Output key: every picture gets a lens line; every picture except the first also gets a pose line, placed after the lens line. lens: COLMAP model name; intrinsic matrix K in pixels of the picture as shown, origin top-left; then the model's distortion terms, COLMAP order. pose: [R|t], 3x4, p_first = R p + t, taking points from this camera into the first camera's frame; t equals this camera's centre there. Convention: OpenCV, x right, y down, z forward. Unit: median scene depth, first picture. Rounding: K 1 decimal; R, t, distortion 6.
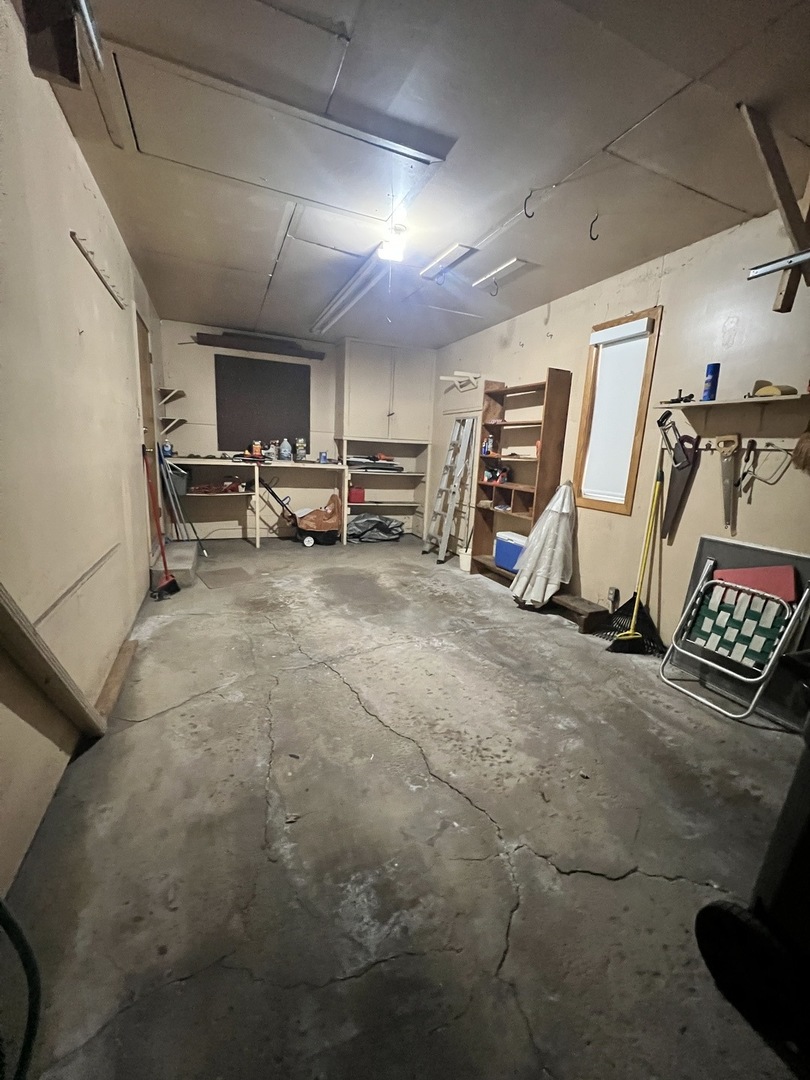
lens RADIAL K [[432.9, 0, 407.9], [0, 432.9, 539.0], [0, 0, 1]] dist [-0.003081, 0.000081]
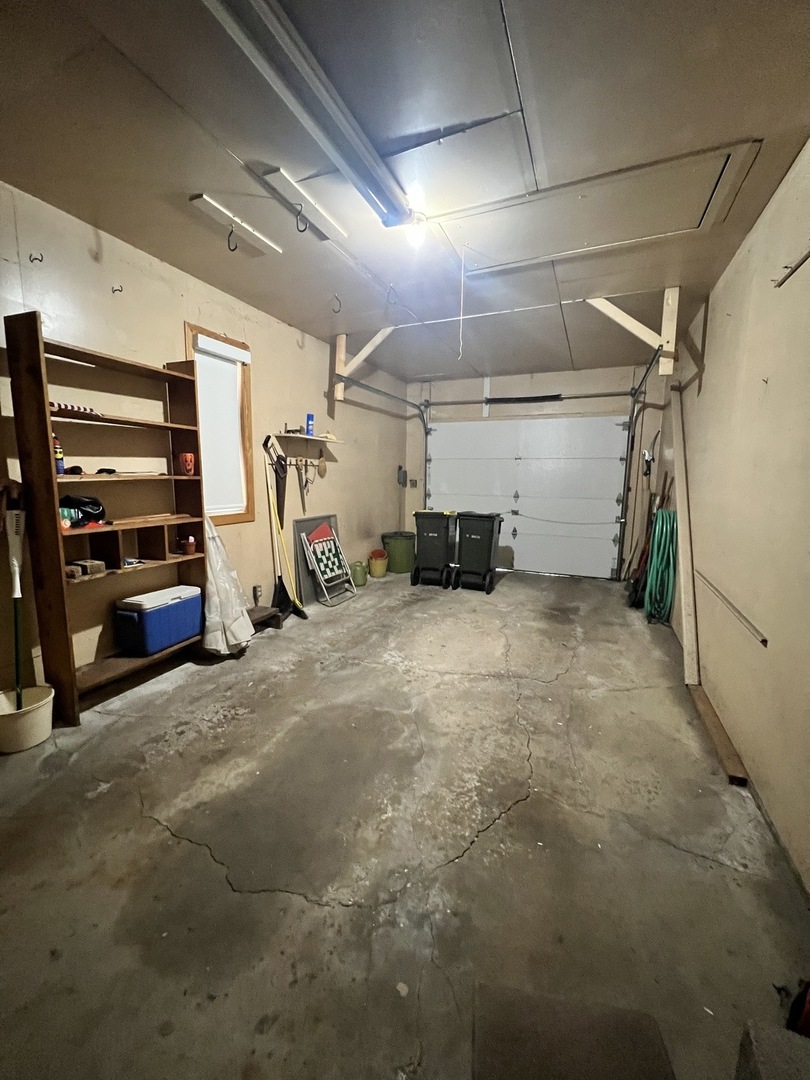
lens RADIAL K [[432.9, 0, 406.6], [0, 432.9, 538.2], [0, 0, 1]] dist [-0.003081, 0.000081]
pose [[-0.685671, -0.161706, 0.709722, -0.621129], [0.100017, 0.944835, 0.311903, -0.344217], [-0.721007, 0.284847, -0.631673, 1.506849]]
